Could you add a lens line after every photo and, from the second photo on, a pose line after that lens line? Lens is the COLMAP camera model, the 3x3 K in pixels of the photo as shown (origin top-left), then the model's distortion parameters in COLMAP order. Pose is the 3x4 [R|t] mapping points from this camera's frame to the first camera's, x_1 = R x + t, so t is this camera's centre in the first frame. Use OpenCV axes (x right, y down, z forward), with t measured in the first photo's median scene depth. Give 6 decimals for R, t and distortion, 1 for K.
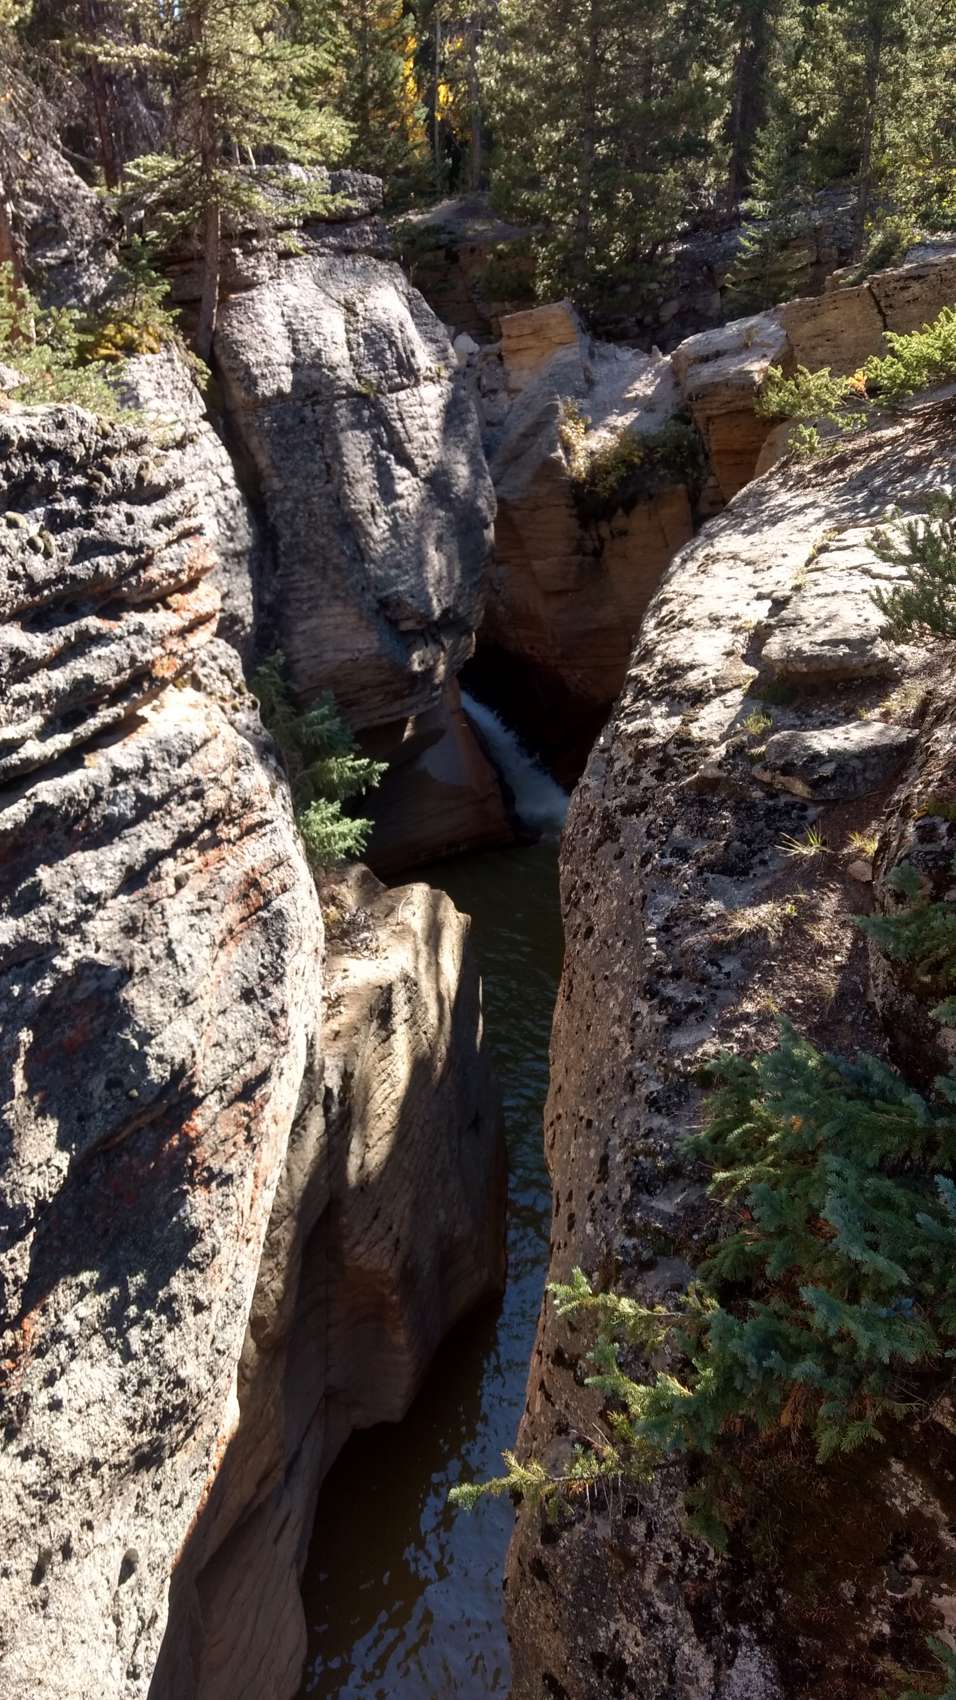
lens RADIAL K [[1231.9, 0, 478.0], [0, 1231.9, 850.0], [0, 0, 1]] dist [0.029848, -0.001869]
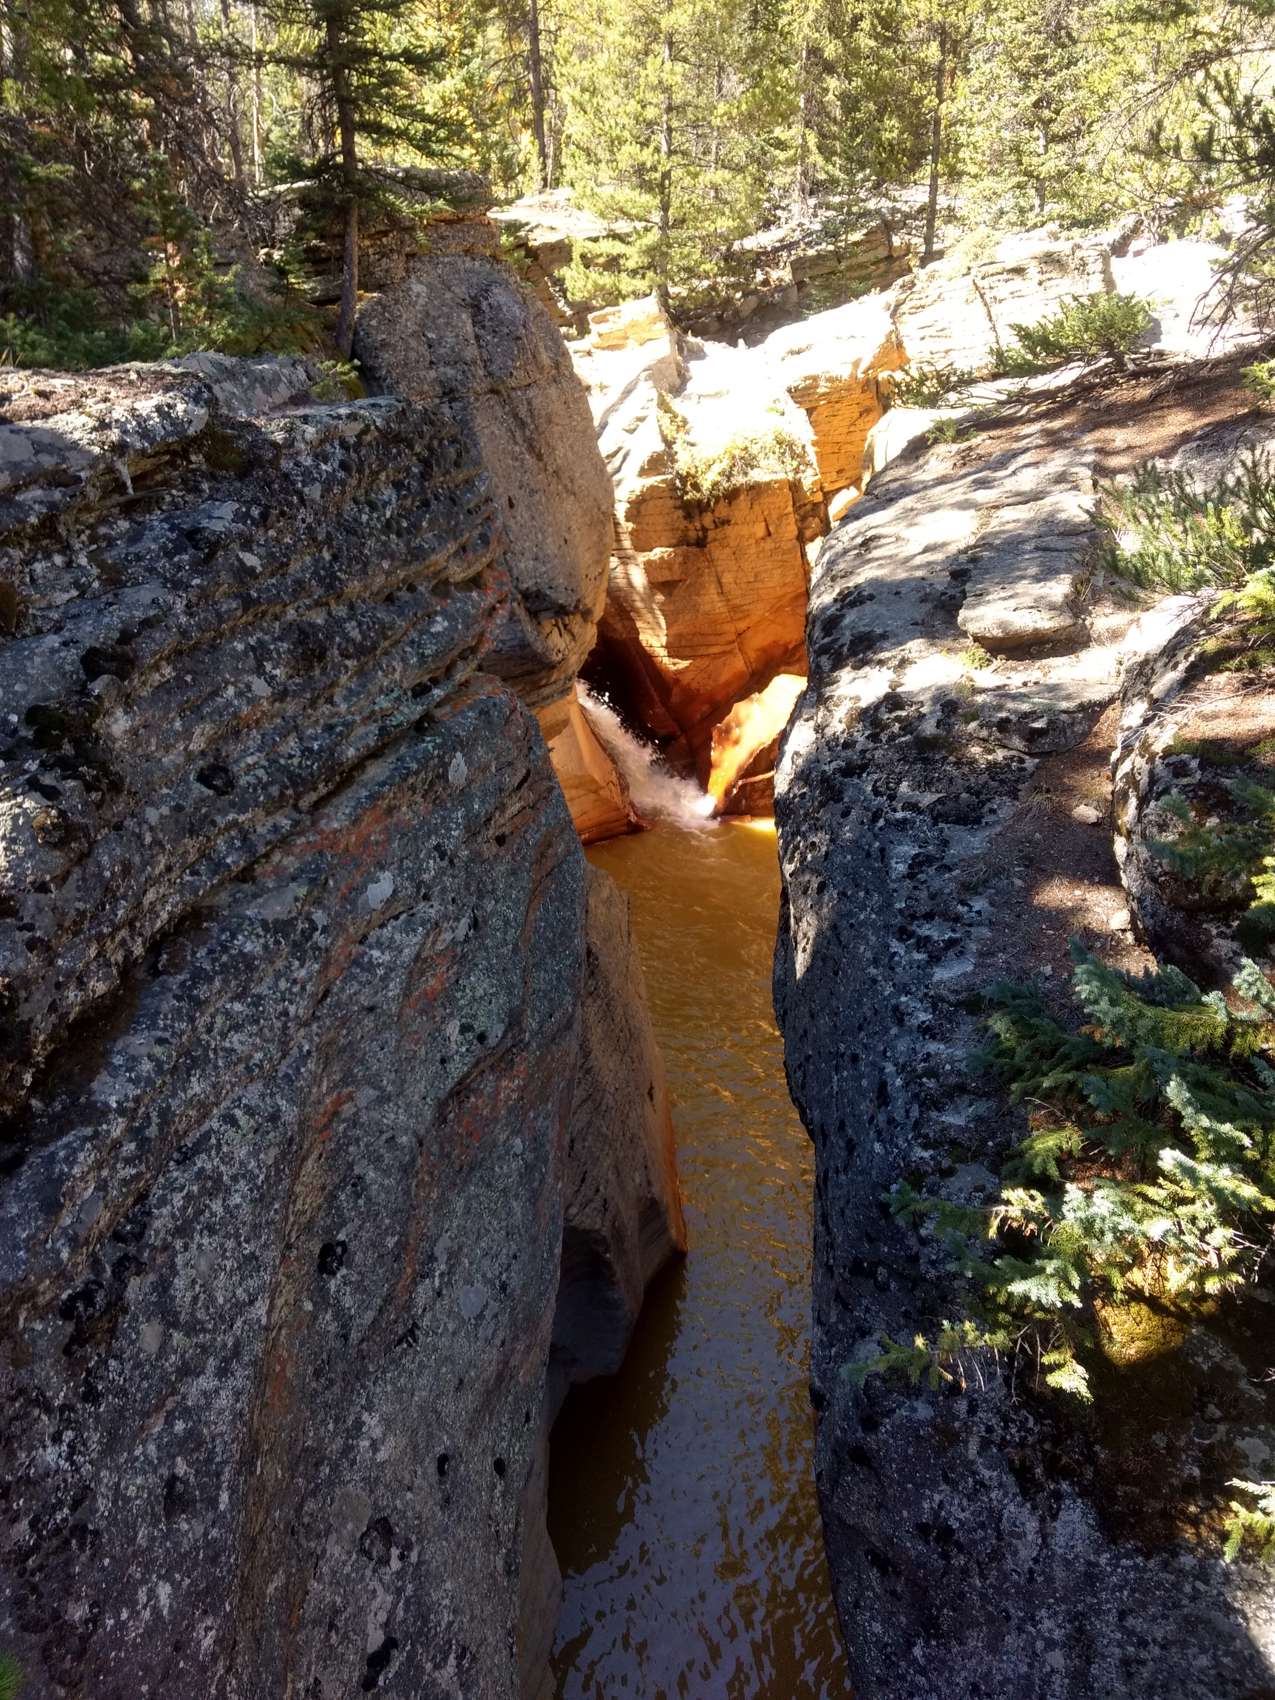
lens RADIAL K [[1224.1, 0, 637.5], [0, 1224.1, 850.0], [0, 0, 1]] dist [0.024696, 0.002185]
pose [[0.997119, -0.043279, 0.062298, -0.169123], [0.042979, 0.999057, 0.006153, 0.027478], [-0.062505, -0.003458, 0.998039, -0.060920]]
